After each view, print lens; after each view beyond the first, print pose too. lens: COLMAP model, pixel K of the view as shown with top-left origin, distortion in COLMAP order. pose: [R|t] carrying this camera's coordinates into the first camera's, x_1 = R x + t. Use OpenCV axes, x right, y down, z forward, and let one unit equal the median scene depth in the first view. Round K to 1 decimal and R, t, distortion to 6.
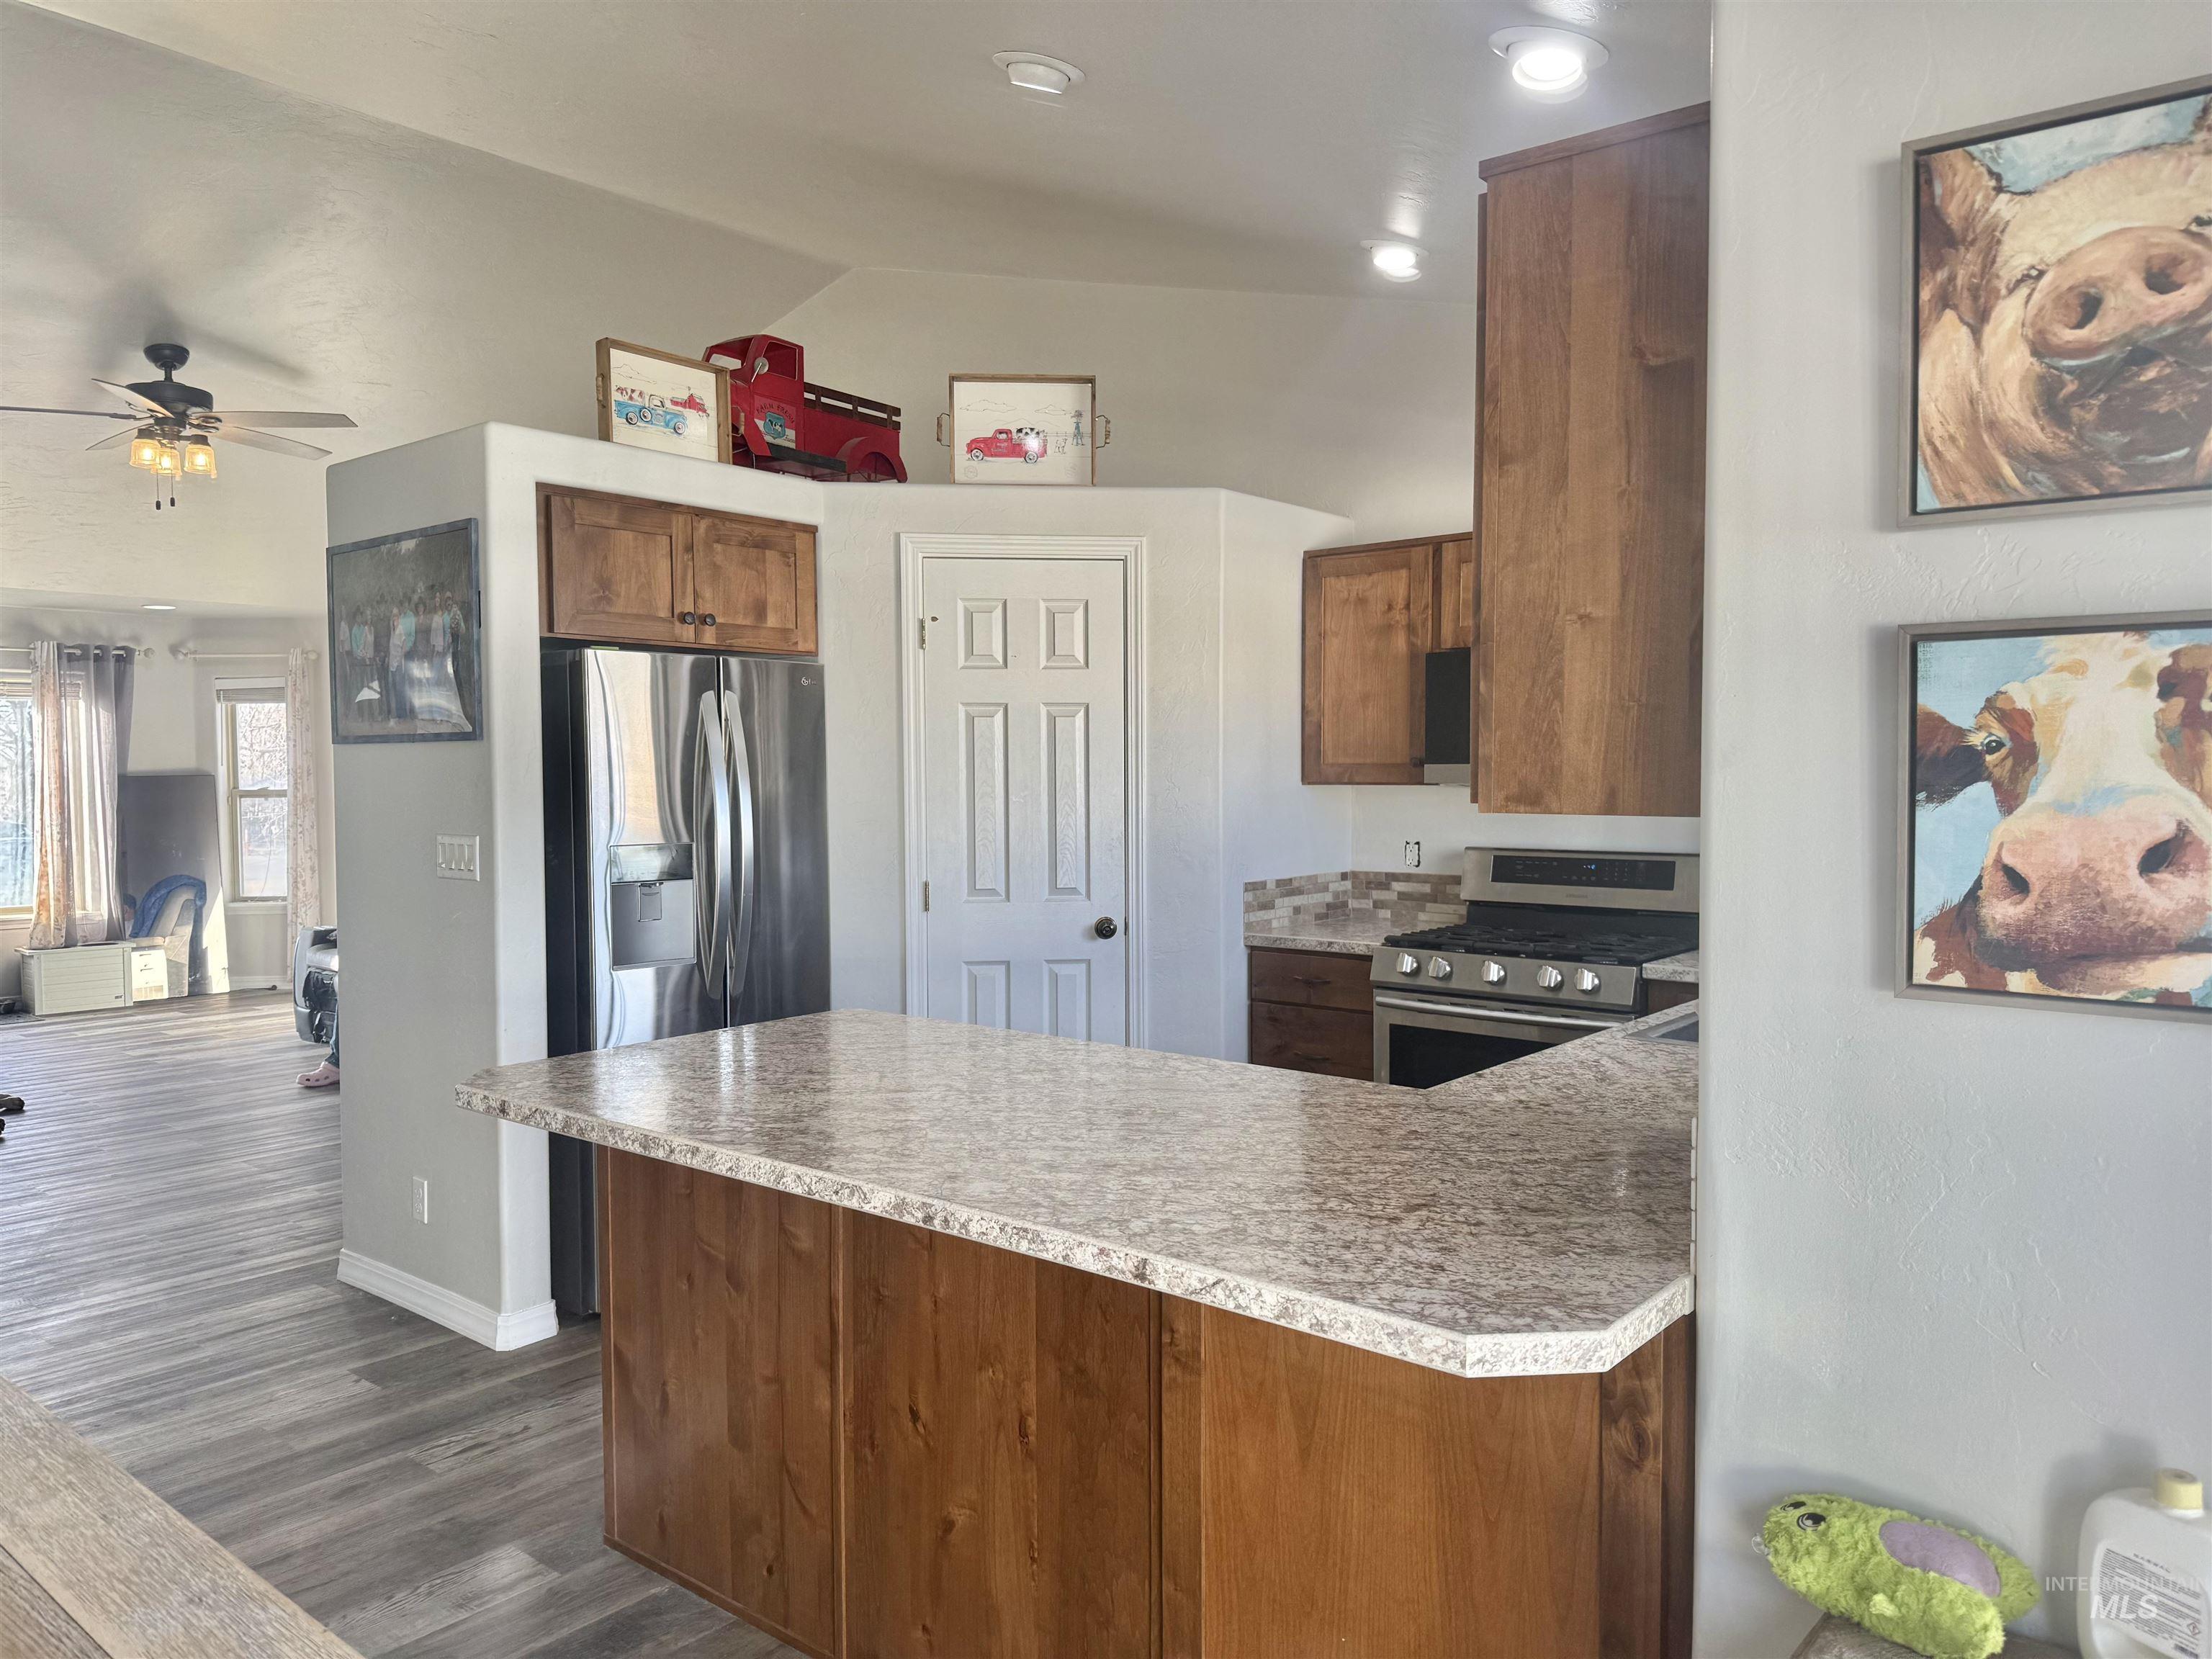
lens RADIAL K [[1546.8, 0, 1129.1], [0, 1546.8, 822.9], [0, 0, 1]] dist [0.088175, -0.109543]
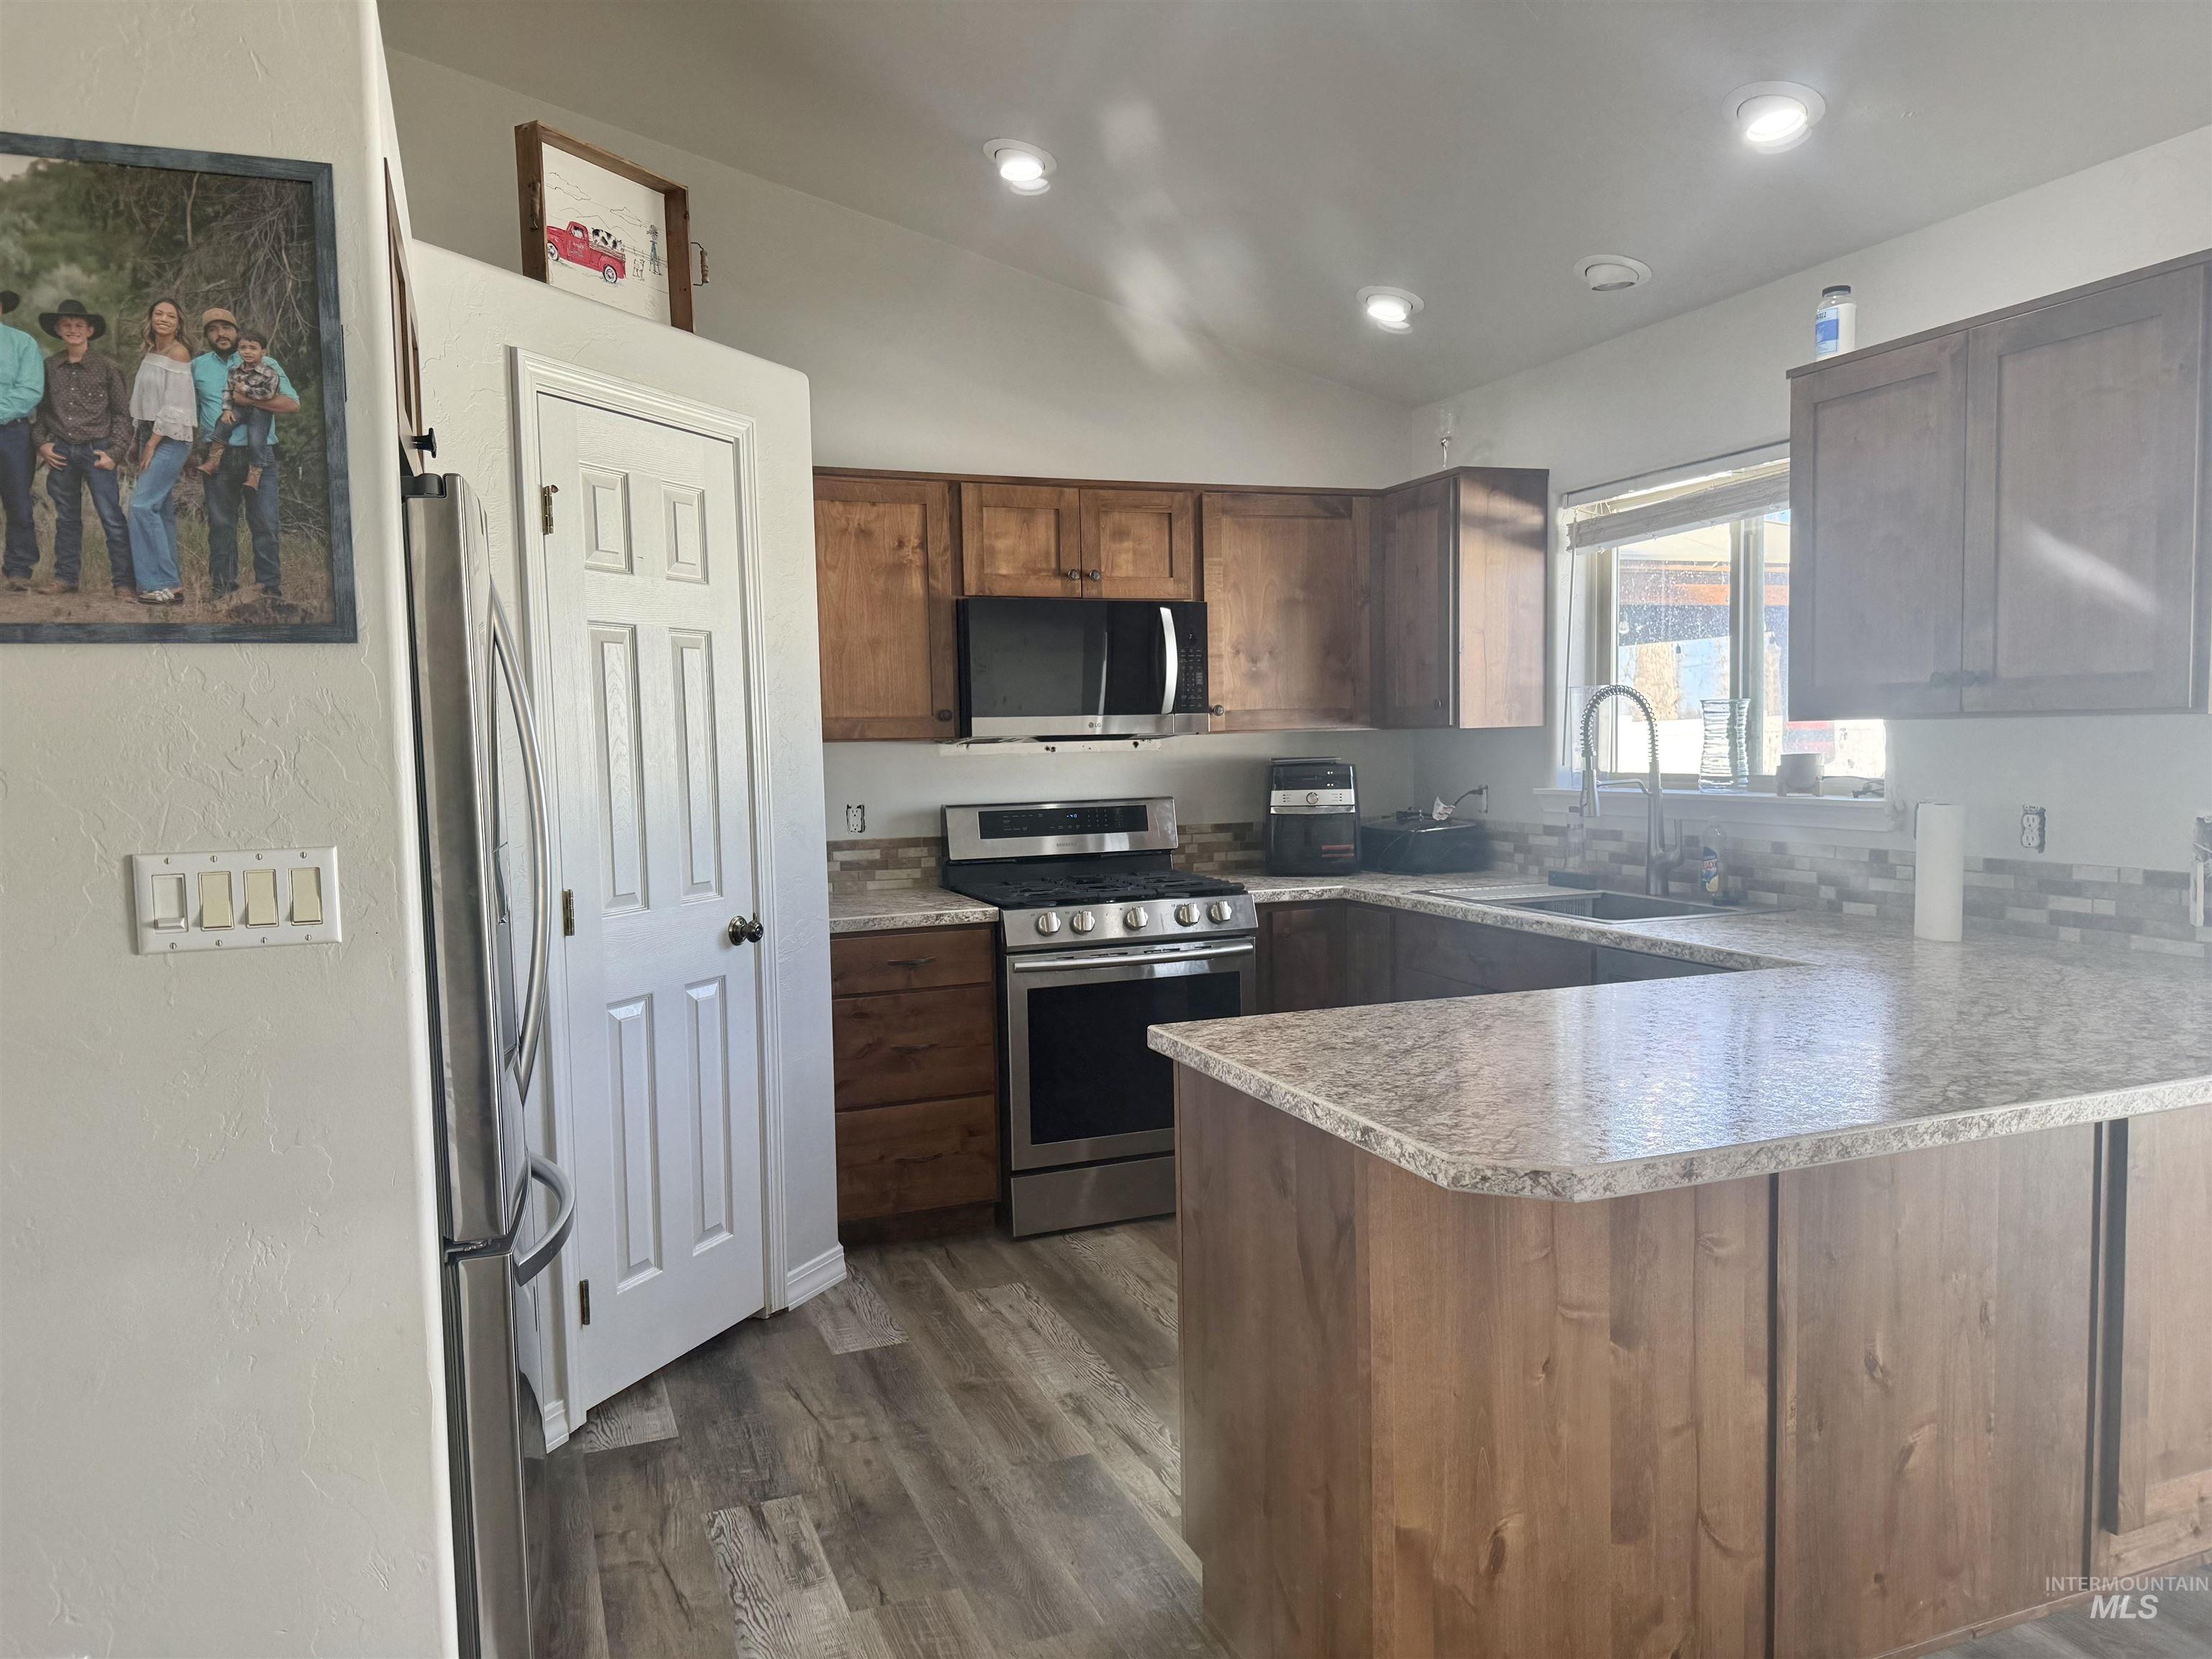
lens RADIAL K [[1550.9, 0, 1106.0], [0, 1550.9, 829.5], [0, 0, 1]] dist [0.102718, -0.128625]
pose [[0.480032, -0.059873, 0.875205, -0.592416], [0.048880, 0.997944, 0.041460, -0.004501], [-0.875888, 0.022878, 0.481972, 0.468985]]
